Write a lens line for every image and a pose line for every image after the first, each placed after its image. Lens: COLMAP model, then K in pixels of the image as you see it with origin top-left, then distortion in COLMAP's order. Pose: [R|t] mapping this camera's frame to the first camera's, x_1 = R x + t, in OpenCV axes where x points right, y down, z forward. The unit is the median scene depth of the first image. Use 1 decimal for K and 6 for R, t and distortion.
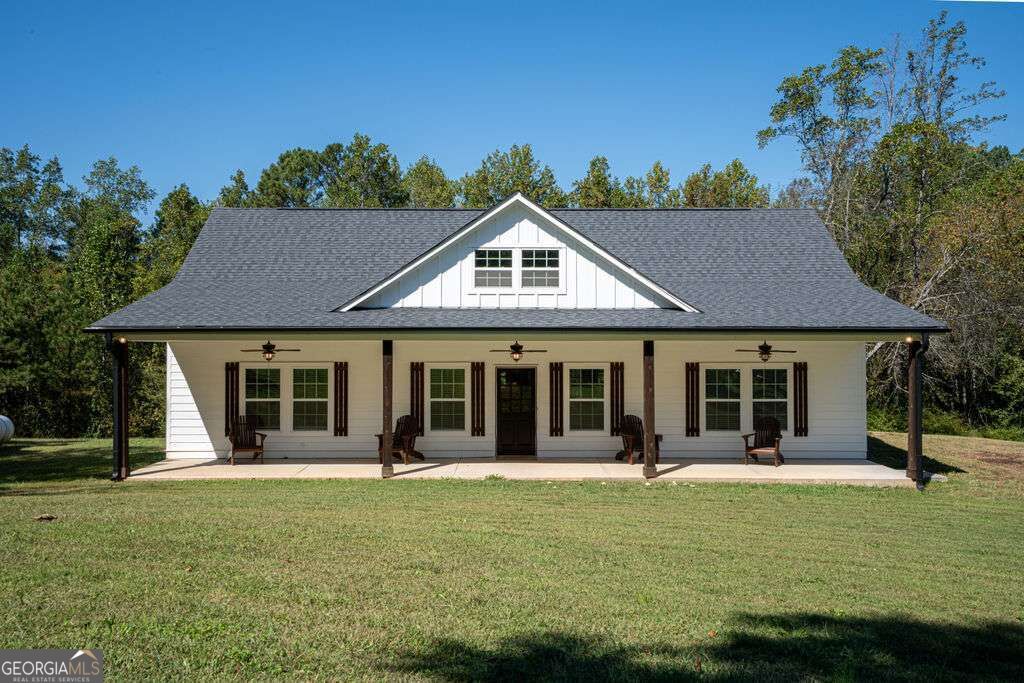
lens RADIAL K [[1017.9, 0, 512.0], [0, 1017.9, 341.5], [0, 0, 1]] dist [0.095455, 0.018709]
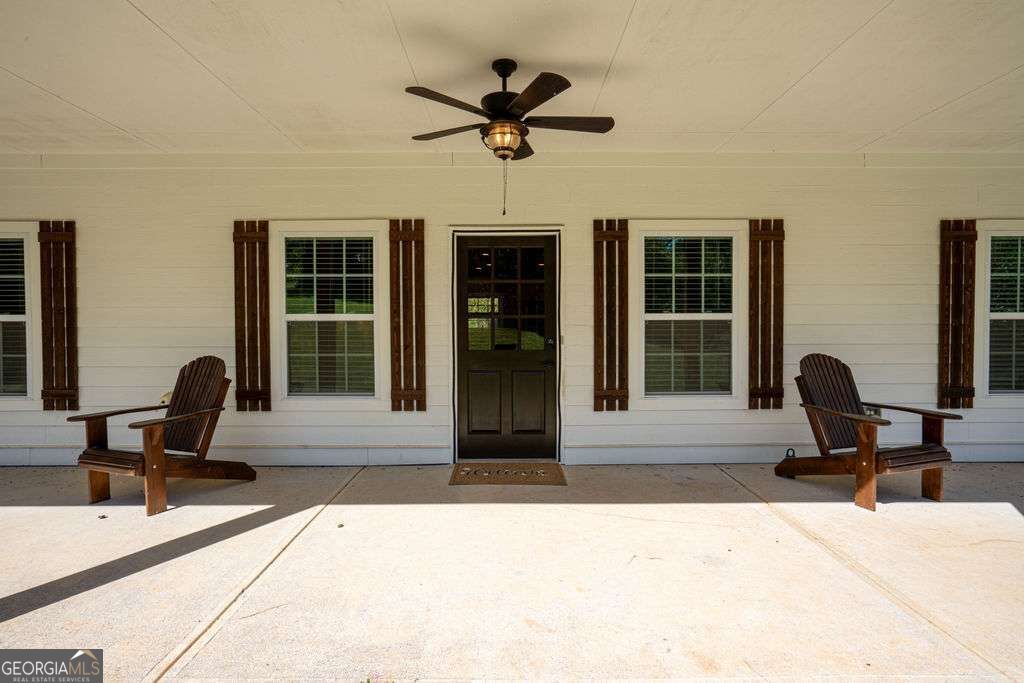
lens RADIAL K [[554.5, 0, 512.0], [0, 554.5, 341.5], [0, 0, 1]] dist [-0.016893, 0.000157]
pose [[0.999936, -0.003073, -0.010872, 0.008389], [0.003501, 0.999210, 0.039579, 0.058246], [0.010742, -0.039615, 0.999157, 0.789754]]
